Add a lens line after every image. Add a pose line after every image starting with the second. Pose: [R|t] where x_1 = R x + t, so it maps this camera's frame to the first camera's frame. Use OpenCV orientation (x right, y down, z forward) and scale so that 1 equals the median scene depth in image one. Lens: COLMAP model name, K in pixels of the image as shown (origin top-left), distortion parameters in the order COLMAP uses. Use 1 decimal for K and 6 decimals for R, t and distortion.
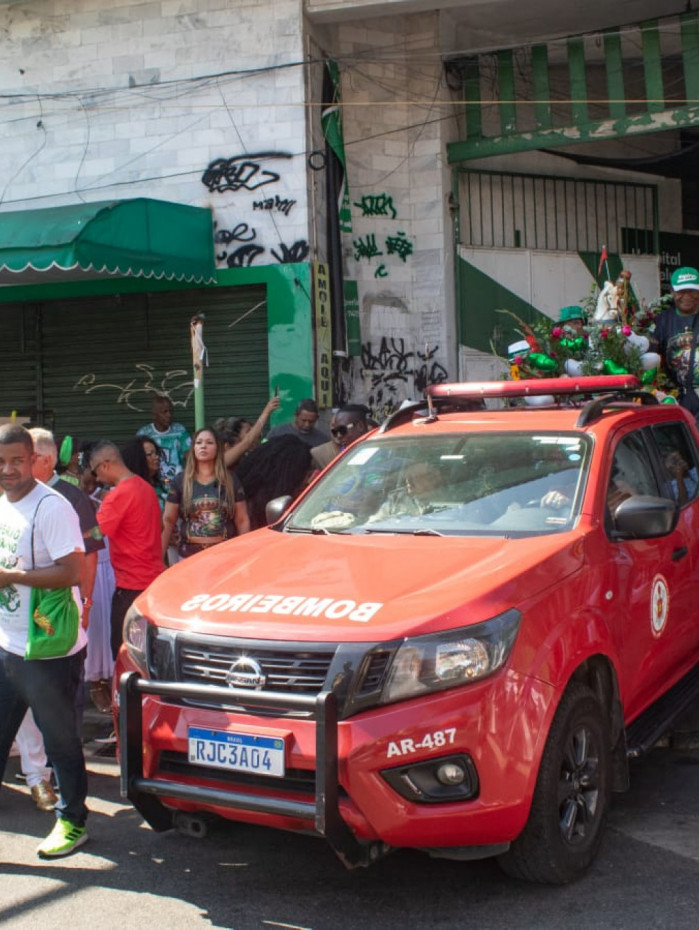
lens RADIAL K [[1150.9, 0, 373.5], [0, 1150.9, 465.4], [0, 0, 1]] dist [-0.141803, 0.000000]
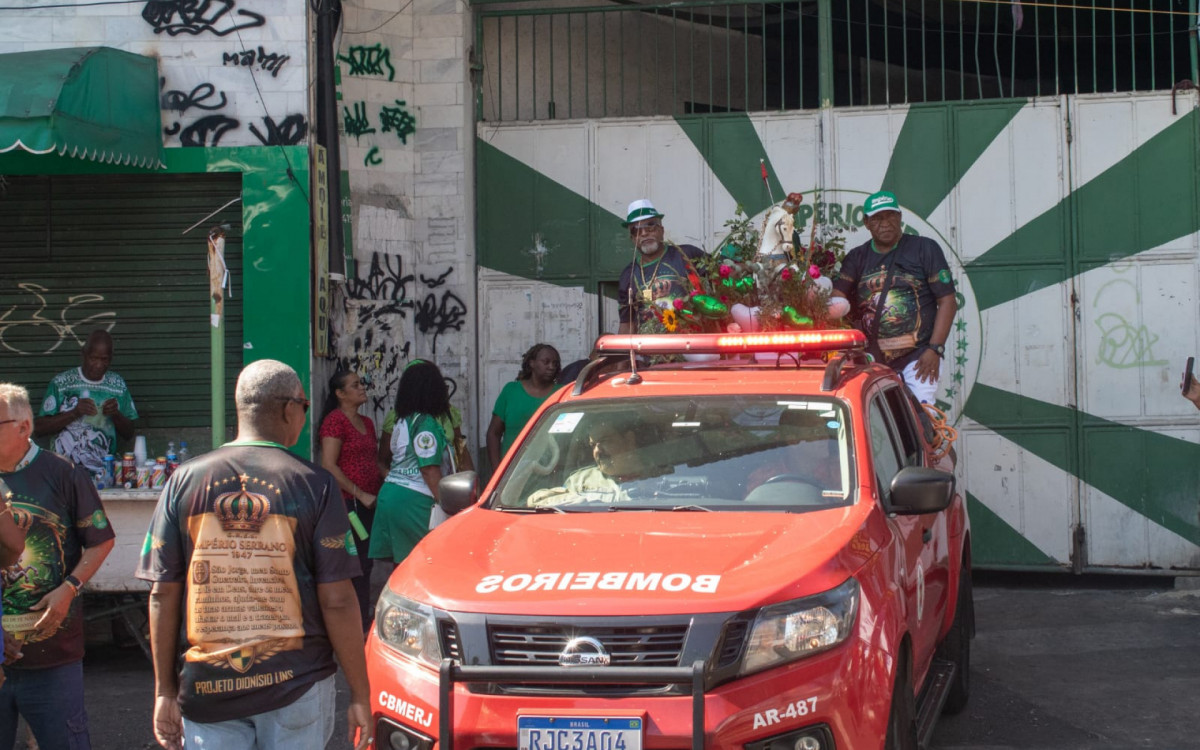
lens RADIAL K [[2022.8, 0, 726.1], [0, 2022.8, 293.4], [0, 0, 1]] dist [-0.028591, 0.000000]
pose [[0.945802, 0.026649, 0.323649, -0.207004], [-0.001729, 0.997026, -0.077041, 0.006215], [-0.324739, 0.072306, 0.943036, -0.232082]]
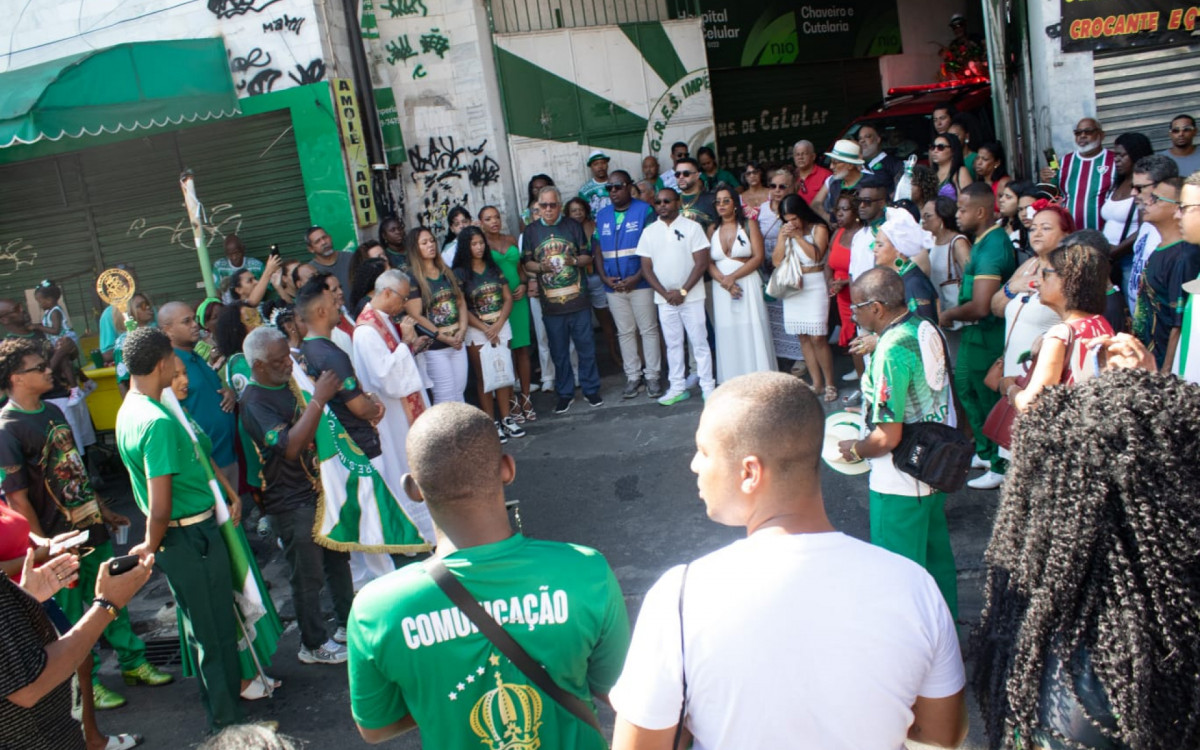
lens RADIAL K [[976.9, 0, 603.9], [0, 976.9, 371.4], [0, 0, 1]] dist [-0.152351, 0.115439]
pose [[0.990183, -0.130697, 0.049561, 0.102097], [0.119255, 0.974863, 0.188201, -0.059849], [-0.072912, -0.180443, 0.980879, 0.138097]]
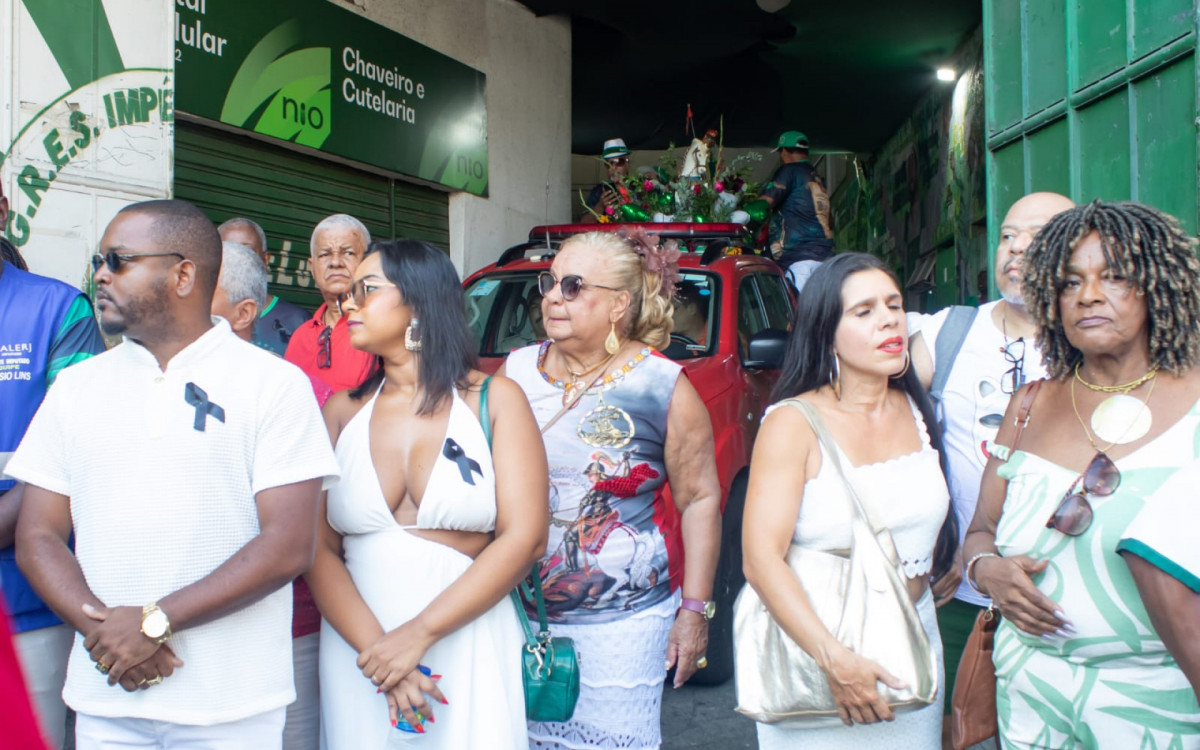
lens RADIAL K [[1338.4, 0, 602.1], [0, 1338.4, 371.7], [0, 0, 1]] dist [-0.104074, 0.000000]
pose [[0.803851, 0.023962, 0.594348, 0.124171], [0.014296, 0.998121, -0.059576, -0.004858], [-0.594659, 0.056387, 0.801998, 0.671297]]
